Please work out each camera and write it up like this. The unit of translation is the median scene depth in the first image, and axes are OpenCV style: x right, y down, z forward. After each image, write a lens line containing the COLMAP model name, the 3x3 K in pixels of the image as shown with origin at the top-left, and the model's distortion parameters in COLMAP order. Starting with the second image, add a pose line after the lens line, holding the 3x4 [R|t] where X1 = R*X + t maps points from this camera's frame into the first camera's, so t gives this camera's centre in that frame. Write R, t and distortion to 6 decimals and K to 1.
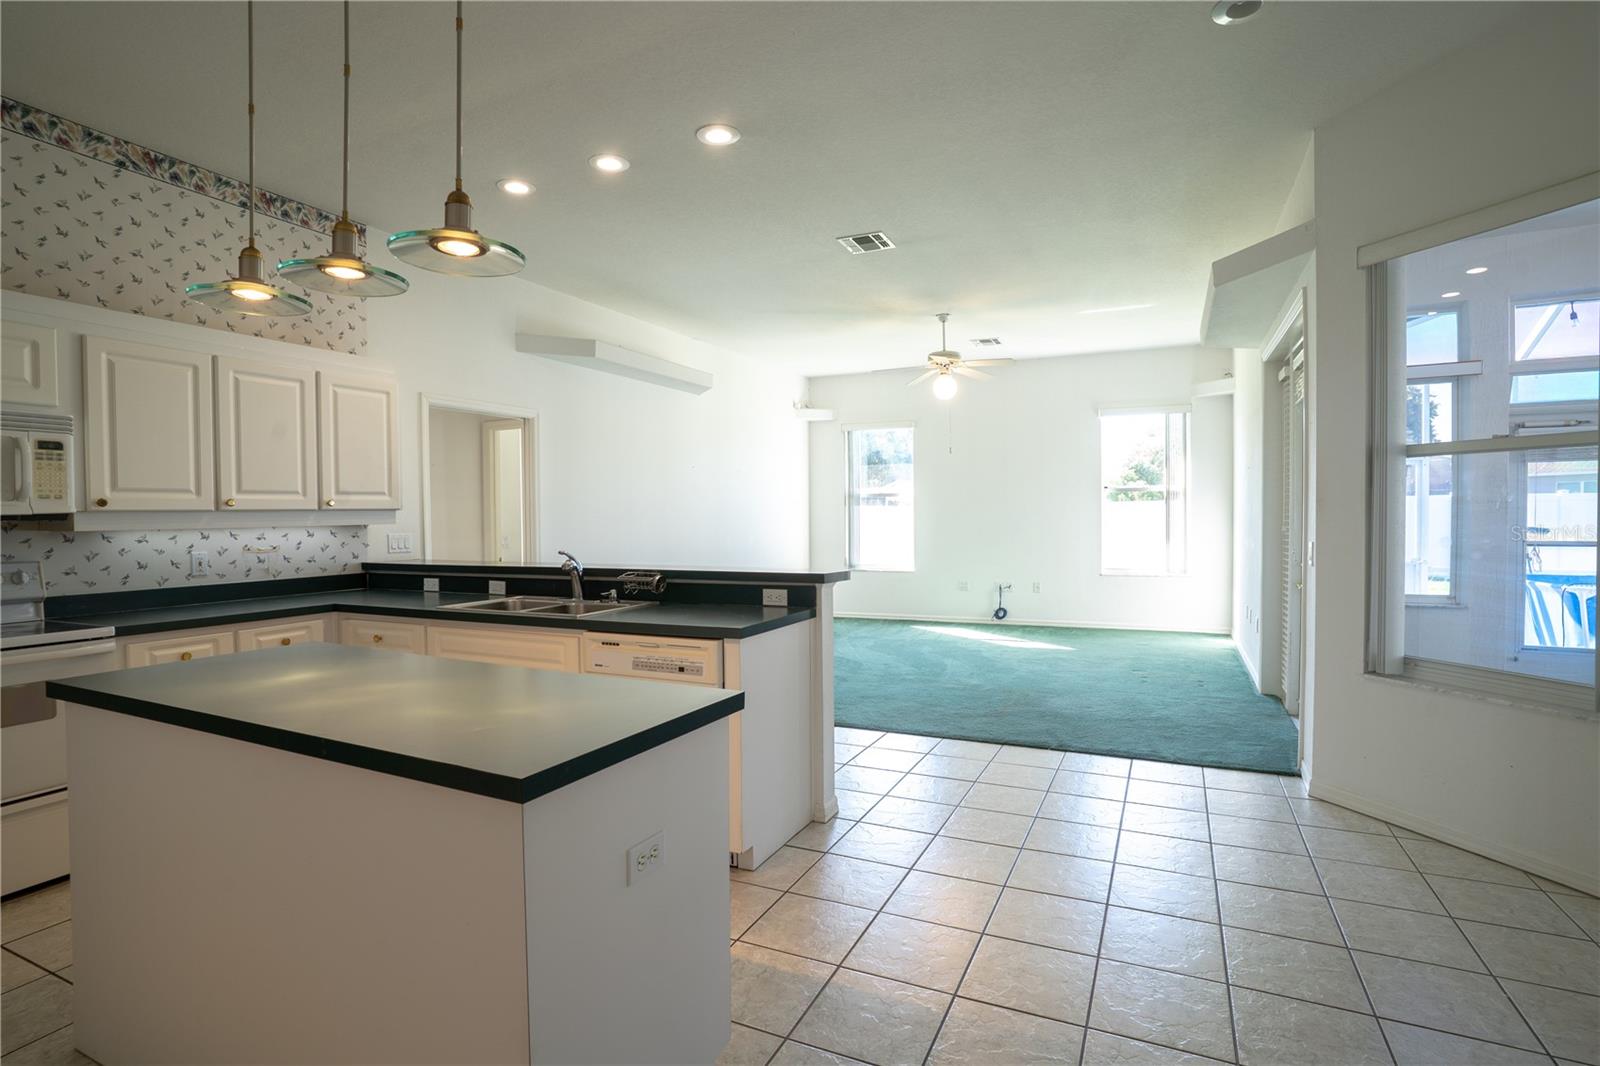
lens RADIAL K [[785.5, 0, 805.3], [0, 785.5, 536.0], [0, 0, 1]] dist [-0.078666, 0.036363]
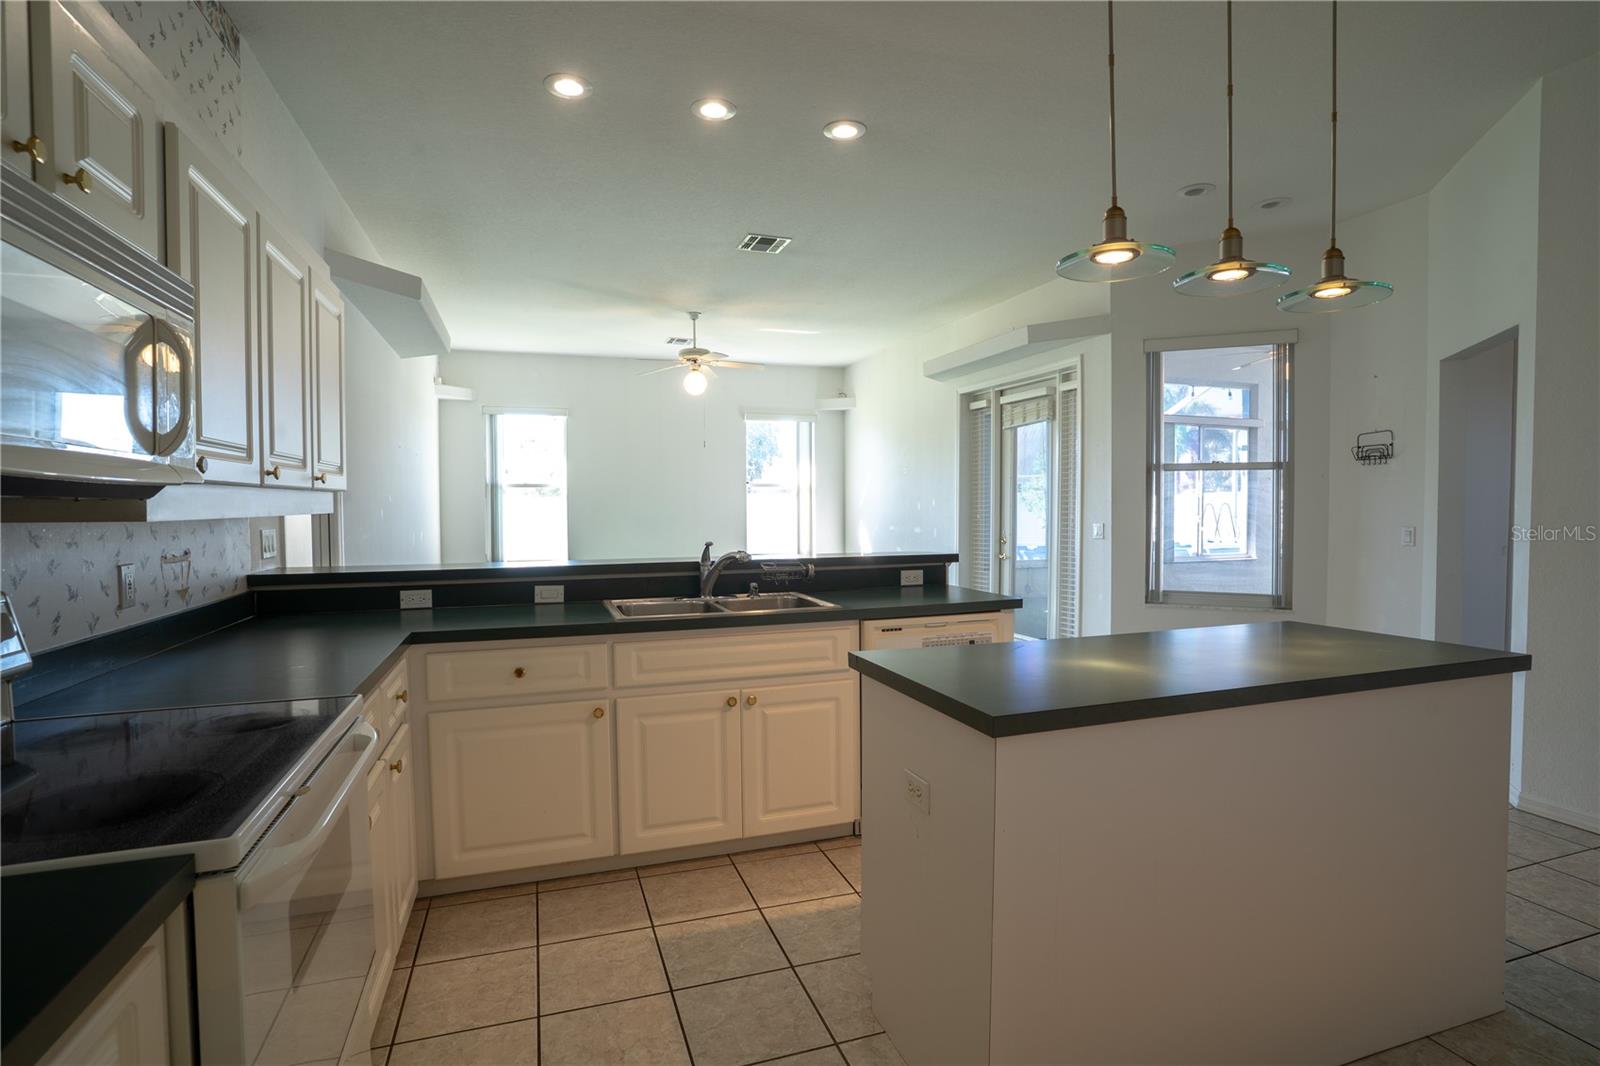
lens RADIAL K [[774.9, 0, 800.0], [0, 774.9, 533.0], [0, 0, 1]] dist [-0.072023, 0.034746]
pose [[0.723676, -0.019332, 0.689869, -0.850941], [0.015885, 0.999809, 0.011354, 0.001034], [-0.689957, 0.002742, 0.723846, 0.307006]]
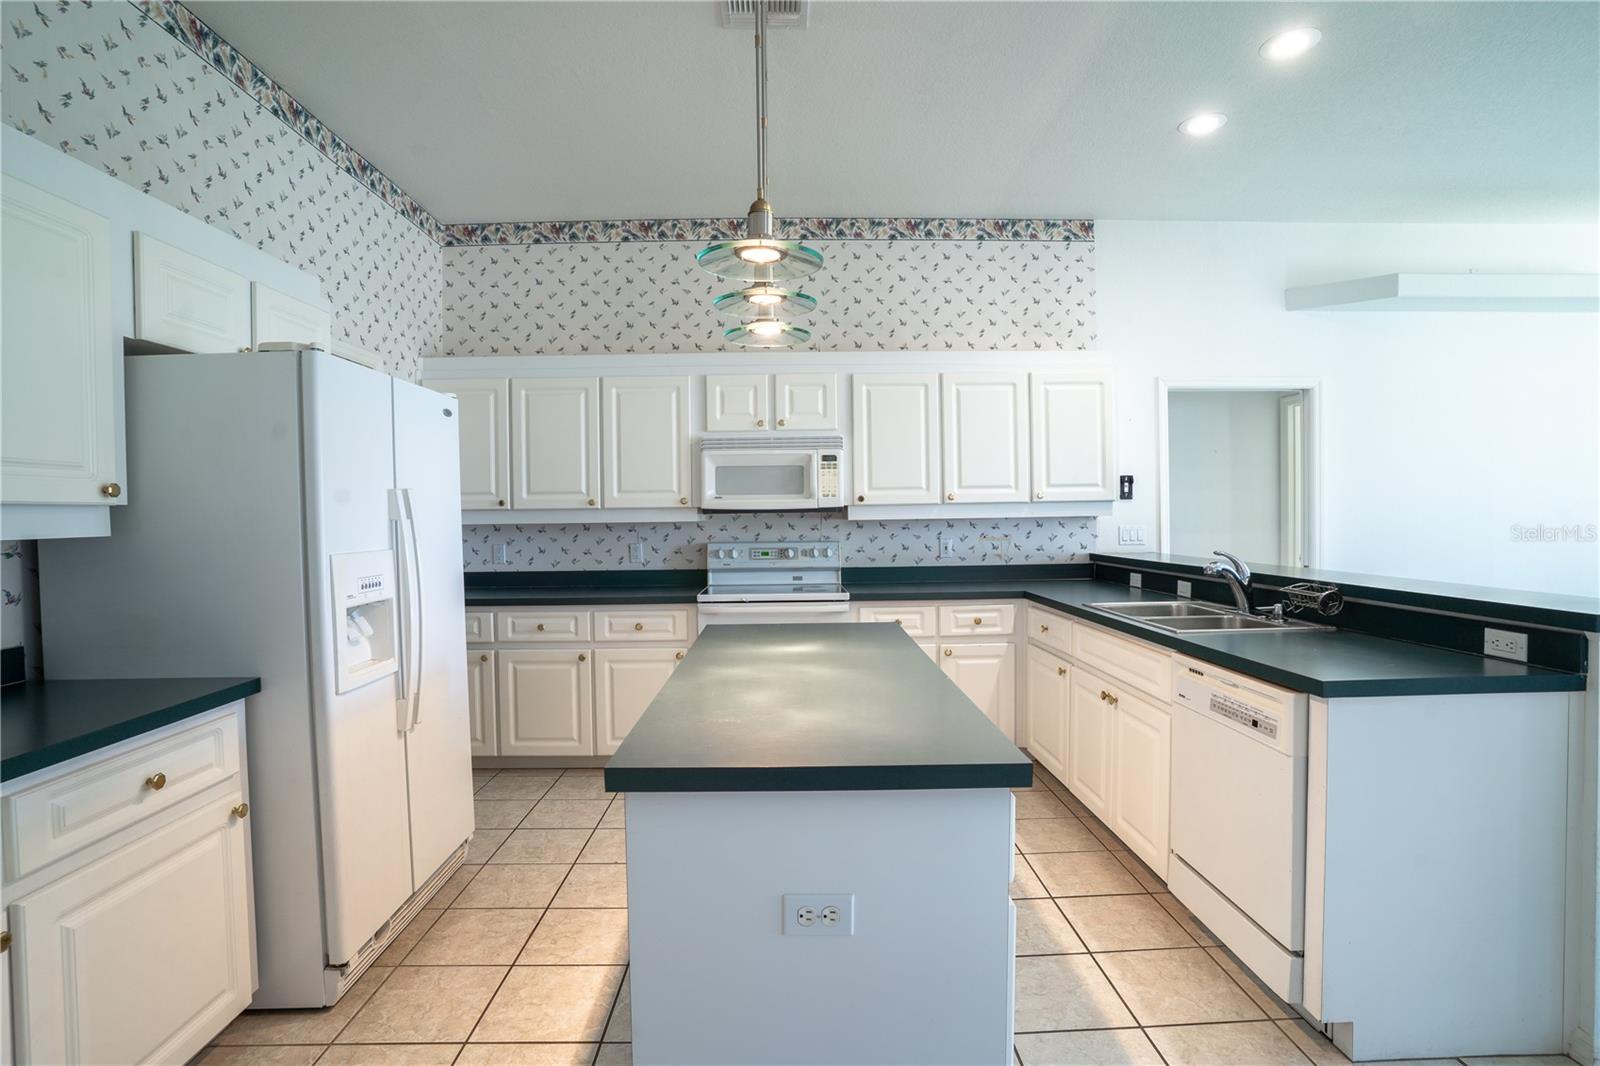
lens RADIAL K [[785.5, 0, 805.3], [0, 785.5, 536.0], [0, 0, 1]] dist [-0.078666, 0.036363]
pose [[0.449294, 0.028736, -0.892922, 0.219834], [-0.015240, 0.999584, 0.024500, -0.009658], [0.893254, 0.002601, 0.449545, 0.251702]]
